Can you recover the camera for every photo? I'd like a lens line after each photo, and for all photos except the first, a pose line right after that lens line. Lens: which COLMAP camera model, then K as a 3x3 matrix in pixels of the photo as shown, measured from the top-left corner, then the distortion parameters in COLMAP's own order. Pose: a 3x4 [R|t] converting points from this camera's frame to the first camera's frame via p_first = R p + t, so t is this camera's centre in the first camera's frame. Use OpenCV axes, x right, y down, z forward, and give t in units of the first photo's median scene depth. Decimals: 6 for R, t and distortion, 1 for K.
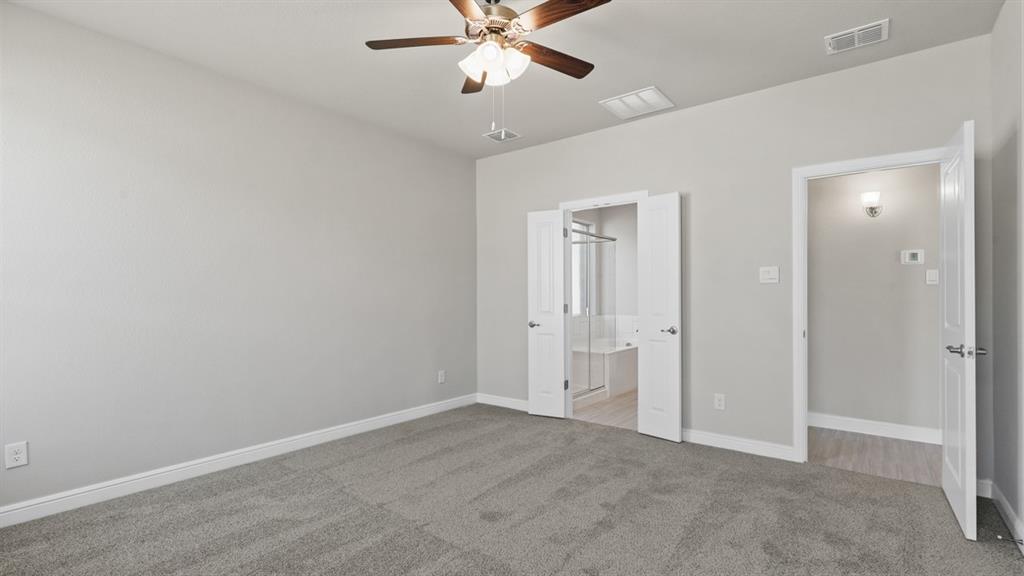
lens RADIAL K [[462.0, 0, 511.8], [0, 462.0, 291.9], [0, 0, 1]] dist [-0.000012, 0.000219]
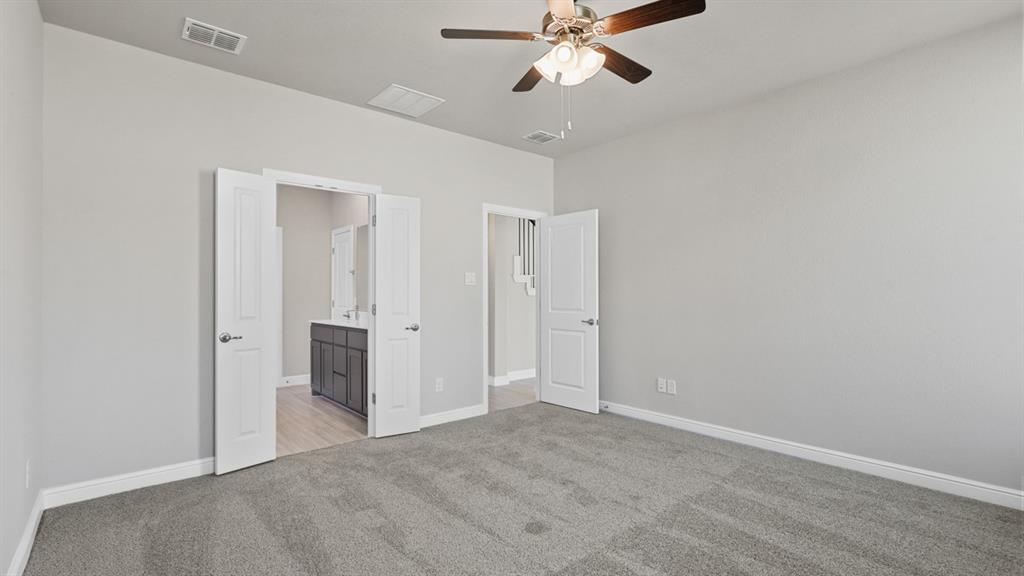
lens RADIAL K [[462.0, 0, 511.8], [0, 462.0, 291.9], [0, 0, 1]] dist [-0.000012, 0.000219]
pose [[0.203692, 0.004388, 0.979025, -0.751794], [-0.008748, 0.999958, -0.002661, 0.002494], [-0.978996, -0.008023, 0.203722, 0.656514]]
